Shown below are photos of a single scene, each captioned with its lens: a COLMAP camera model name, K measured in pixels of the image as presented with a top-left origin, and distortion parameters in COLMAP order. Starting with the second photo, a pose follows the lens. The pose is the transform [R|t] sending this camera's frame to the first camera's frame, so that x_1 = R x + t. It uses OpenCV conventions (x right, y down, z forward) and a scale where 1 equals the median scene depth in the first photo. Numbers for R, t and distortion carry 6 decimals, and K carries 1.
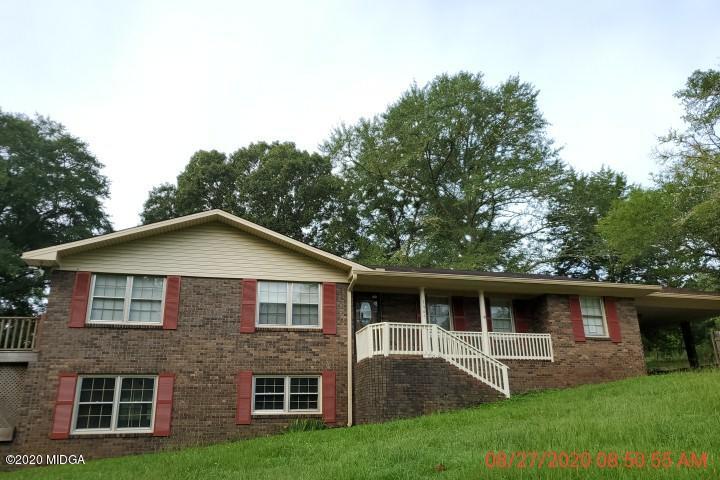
lens RADIAL K [[541.0, 0, 364.2], [0, 541.0, 238.9], [0, 0, 1]] dist [0.001481, -0.026583]
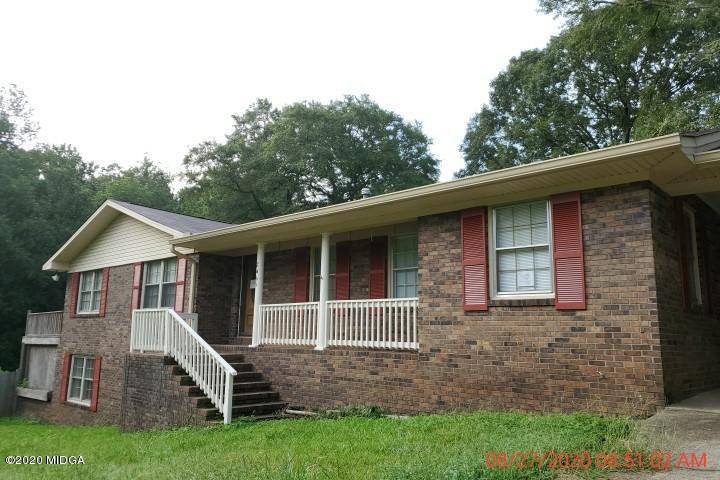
lens RADIAL K [[541.0, 0, 361.6], [0, 541.0, 239.0], [0, 0, 1]] dist [0.001481, -0.026583]
pose [[0.550119, -0.131196, -0.824716, 0.728413], [0.223404, 0.974707, -0.006038, 0.113412], [0.804649, -0.180923, 0.565515, 0.682105]]
